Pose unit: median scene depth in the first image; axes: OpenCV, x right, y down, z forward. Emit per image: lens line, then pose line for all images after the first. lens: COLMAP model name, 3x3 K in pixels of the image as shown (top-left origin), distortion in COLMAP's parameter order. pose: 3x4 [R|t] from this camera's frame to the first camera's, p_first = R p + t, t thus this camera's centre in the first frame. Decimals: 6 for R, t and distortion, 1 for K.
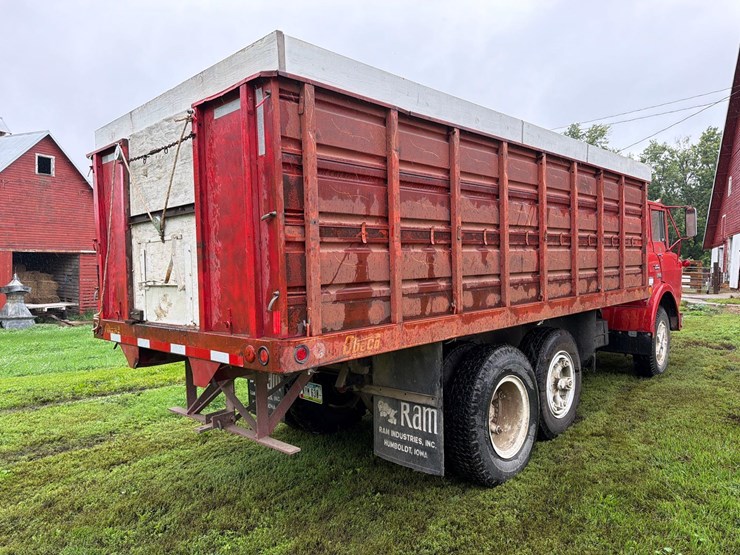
lens RADIAL K [[521.7, 0, 364.3], [0, 521.7, 264.6], [0, 0, 1]] dist [0.044699, -0.056048]
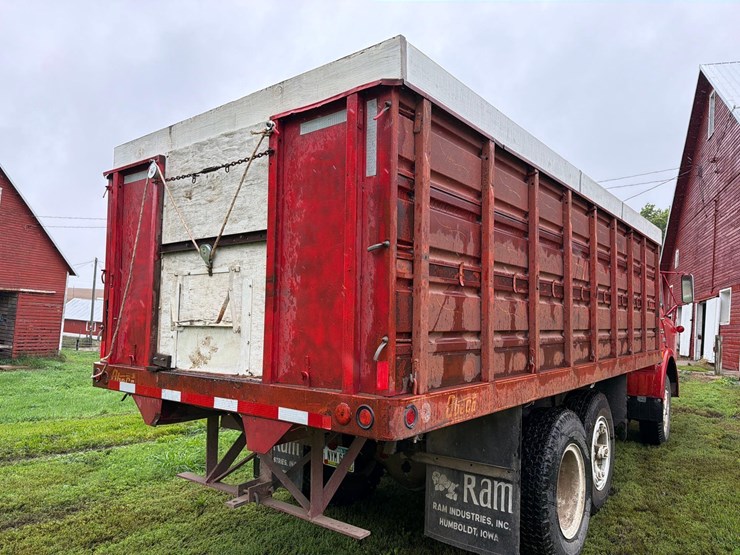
lens RADIAL K [[521.7, 0, 365.7], [0, 521.7, 269.9], [0, 0, 1]] dist [0.044699, -0.056048]
pose [[0.994172, 0.053128, 0.093801, -0.193438], [-0.044161, 0.994477, -0.095207, 0.016943], [-0.098341, 0.090510, 0.991028, 0.122426]]
